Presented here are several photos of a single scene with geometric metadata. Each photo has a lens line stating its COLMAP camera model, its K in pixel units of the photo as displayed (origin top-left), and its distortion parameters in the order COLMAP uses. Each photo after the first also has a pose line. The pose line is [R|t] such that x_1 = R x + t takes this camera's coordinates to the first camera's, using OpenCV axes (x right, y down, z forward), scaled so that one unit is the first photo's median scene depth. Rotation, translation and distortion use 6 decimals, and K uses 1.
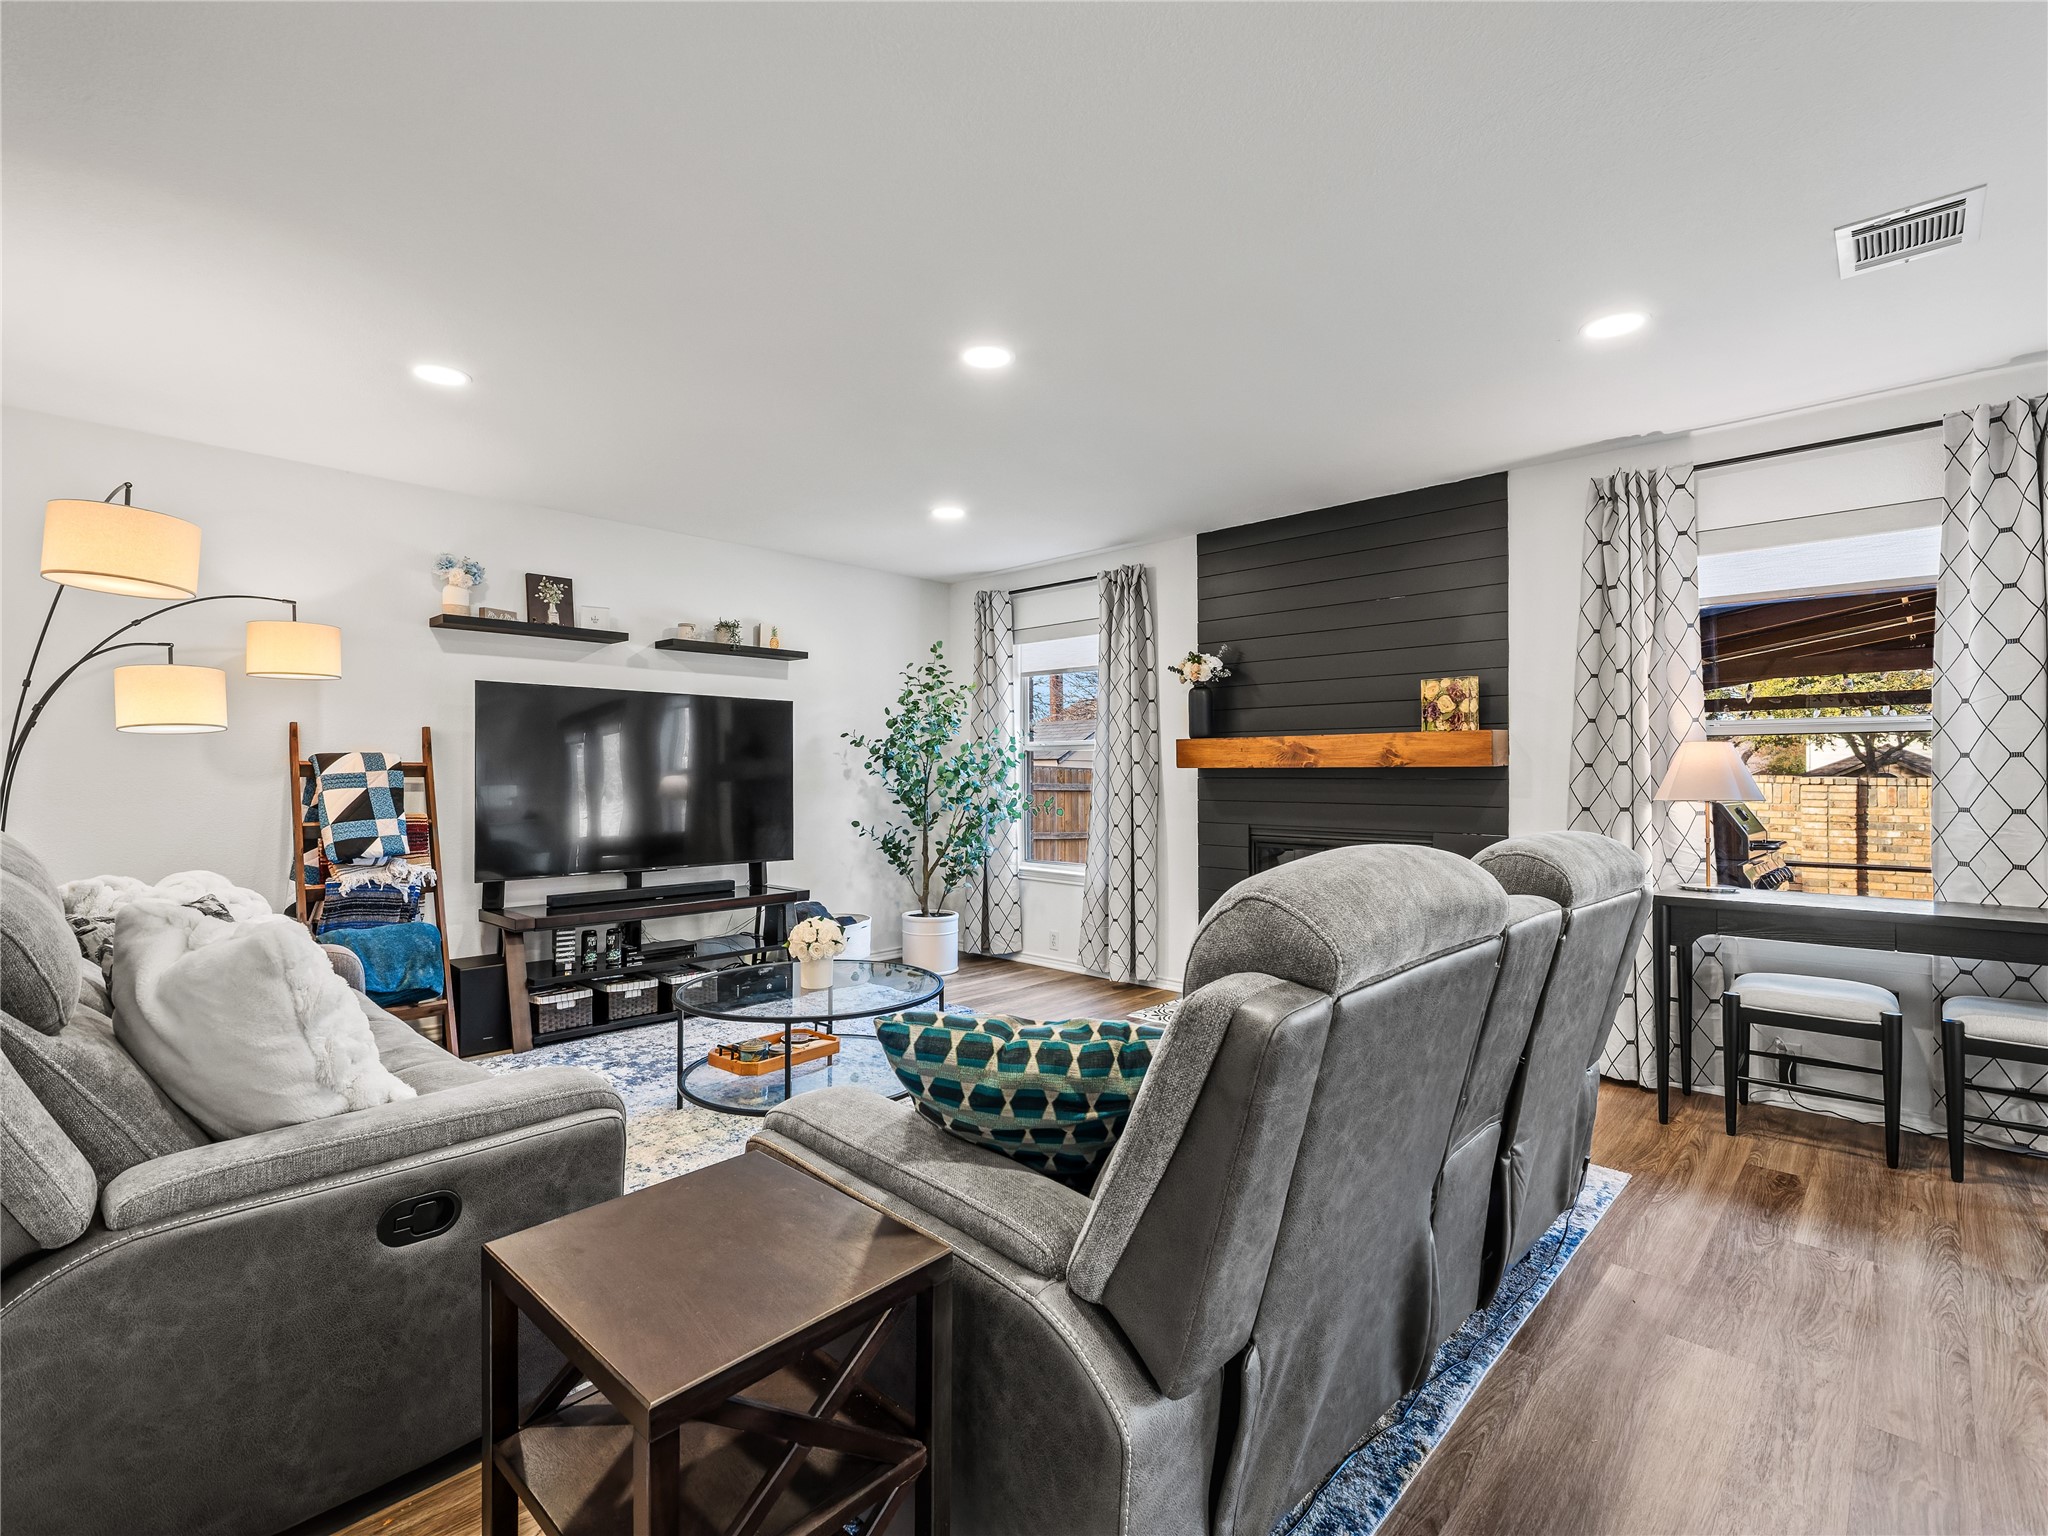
lens RADIAL K [[950.5, 0, 1016.2], [0, 950.5, 771.7], [0, 0, 1]] dist [0.005604, 0.000163]
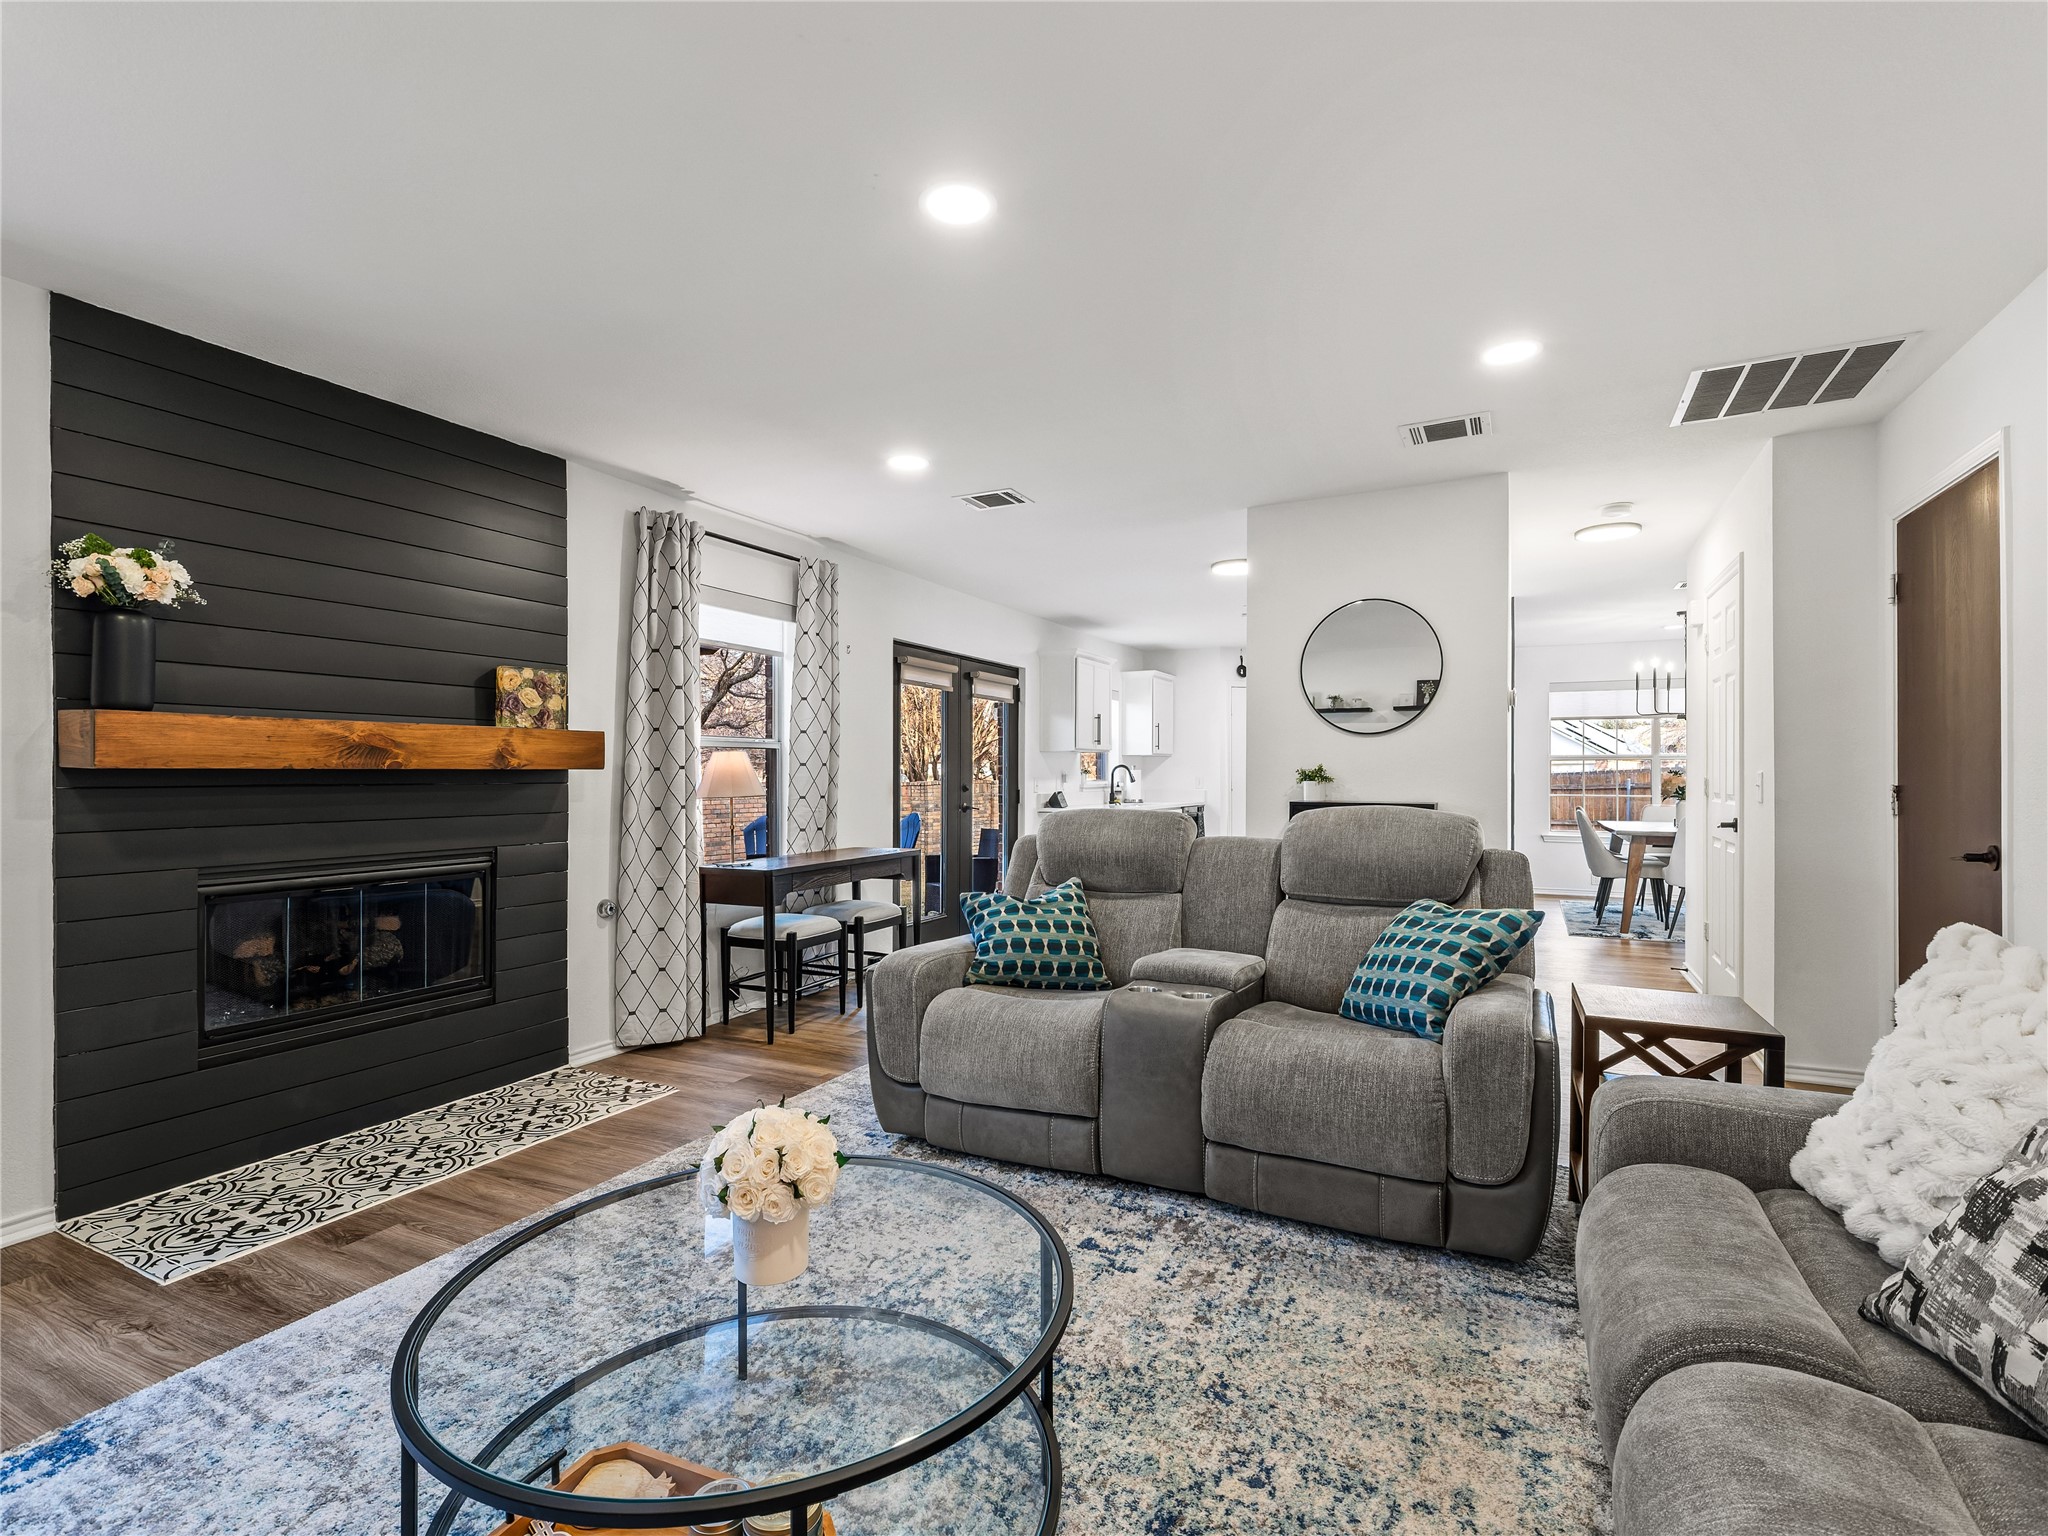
lens RADIAL K [[953.5, 0, 1020.6], [0, 953.5, 770.3], [0, 0, 1]] dist [0.000716, -0.000488]
pose [[-0.280732, 0.003097, 0.959781, -0.490426], [0.002997, 0.999993, -0.002350, -0.000411], [-0.959781, 0.002216, -0.280739, 0.762622]]
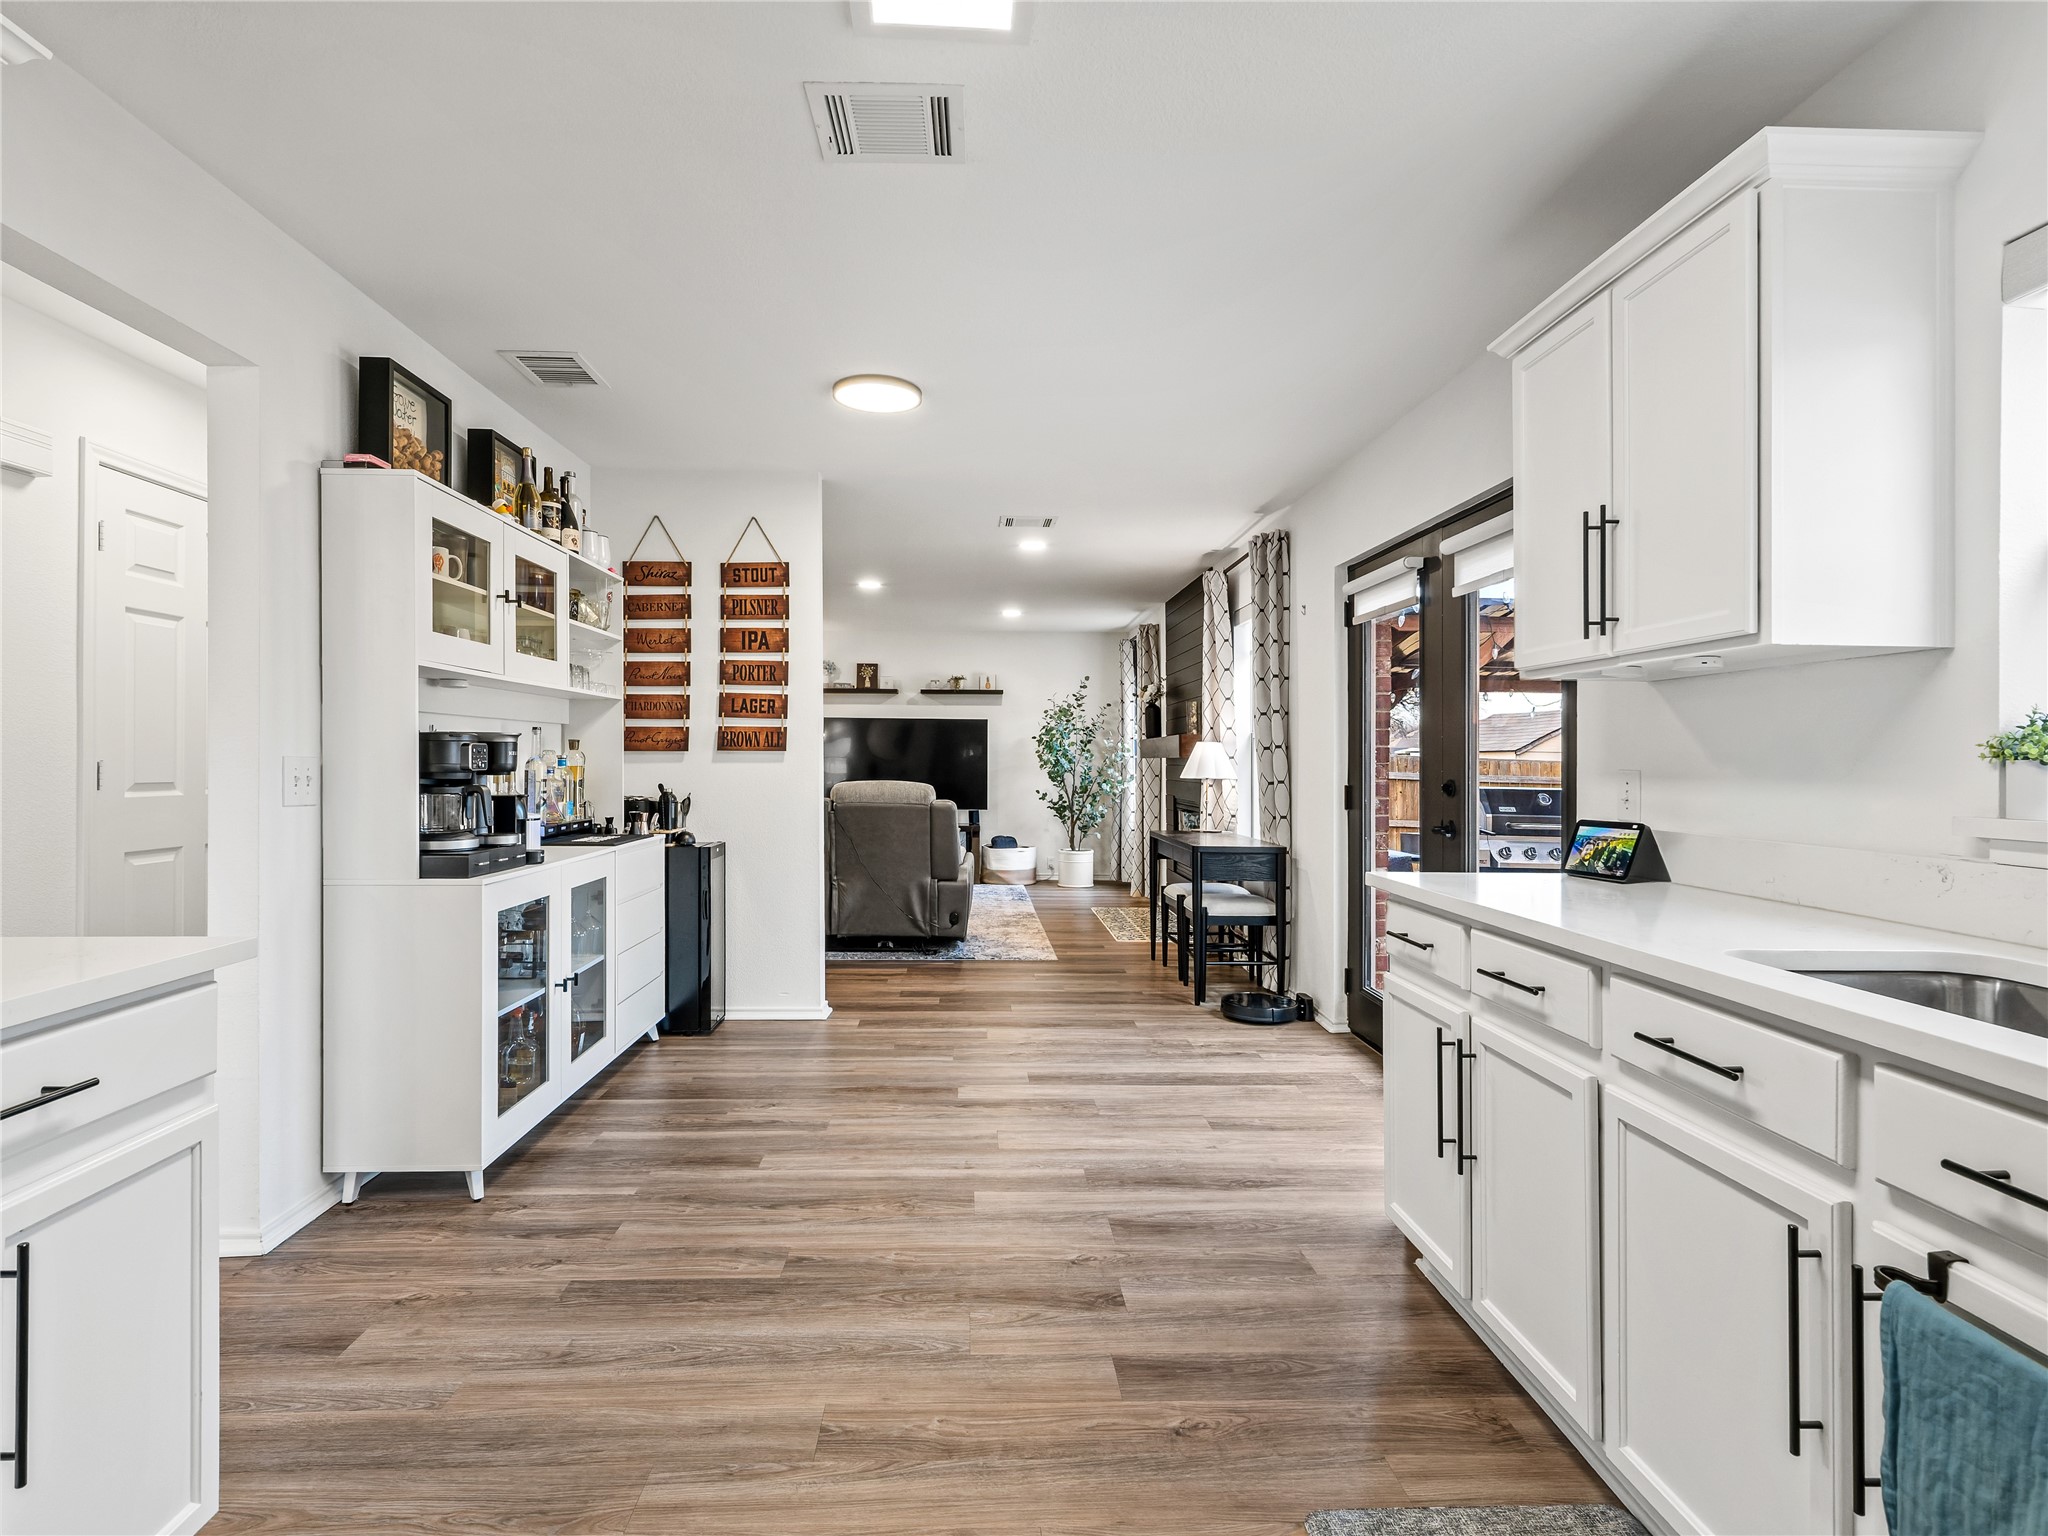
lens RADIAL K [[1034.2, 0, 997.4], [0, 1034.2, 756.5], [0, 0, 1]] dist [-0.001518, -0.000279]
pose [[0.712407, 0.002518, -0.701762, 1.331388], [-0.007199, 0.999967, -0.003721, 0.001281], [0.701729, 0.007703, 0.712402, -0.412876]]
